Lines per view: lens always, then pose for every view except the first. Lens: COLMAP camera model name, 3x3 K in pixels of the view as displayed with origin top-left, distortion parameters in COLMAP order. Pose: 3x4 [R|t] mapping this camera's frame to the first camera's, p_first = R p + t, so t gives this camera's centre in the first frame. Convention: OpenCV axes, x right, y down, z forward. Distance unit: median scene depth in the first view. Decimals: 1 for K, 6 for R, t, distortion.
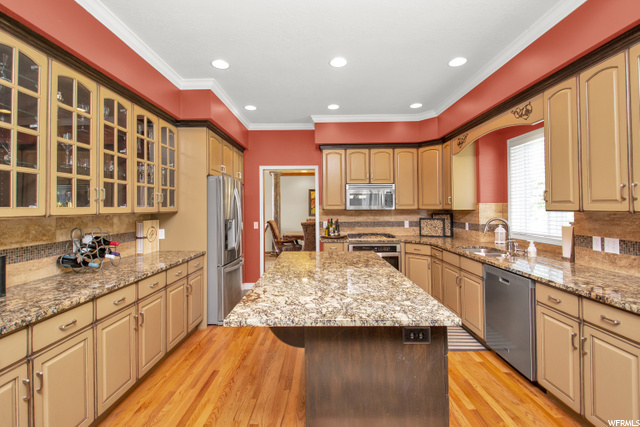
lens RADIAL K [[289.2, 0, 316.9], [0, 289.2, 214.0], [0, 0, 1]] dist [-0.011582, -0.000172]
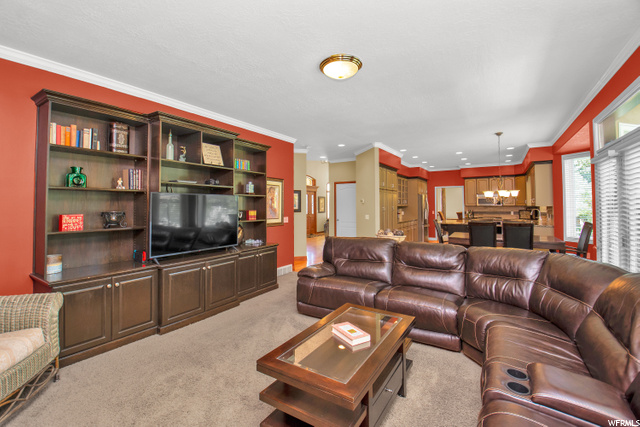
lens RADIAL K [[289.2, 0, 304.0], [0, 289.2, 197.8], [0, 0, 1]] dist [-0.011582, -0.000172]
pose [[0.831807, -0.012676, -0.554920, 0.231551], [-0.013564, 0.998977, -0.043150, 0.038501], [0.554899, 0.043420, 0.830784, -1.648370]]
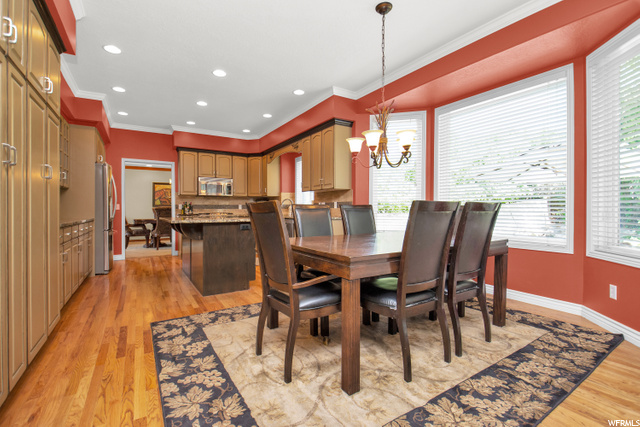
lens RADIAL K [[289.2, 0, 309.5], [0, 289.2, 211.4], [0, 0, 1]] dist [-0.011582, -0.000172]
pose [[0.855292, 0.004400, 0.518128, -0.168828], [0.003257, 0.999899, -0.013869, 0.086610], [-0.518137, 0.013550, 0.855191, -0.498249]]
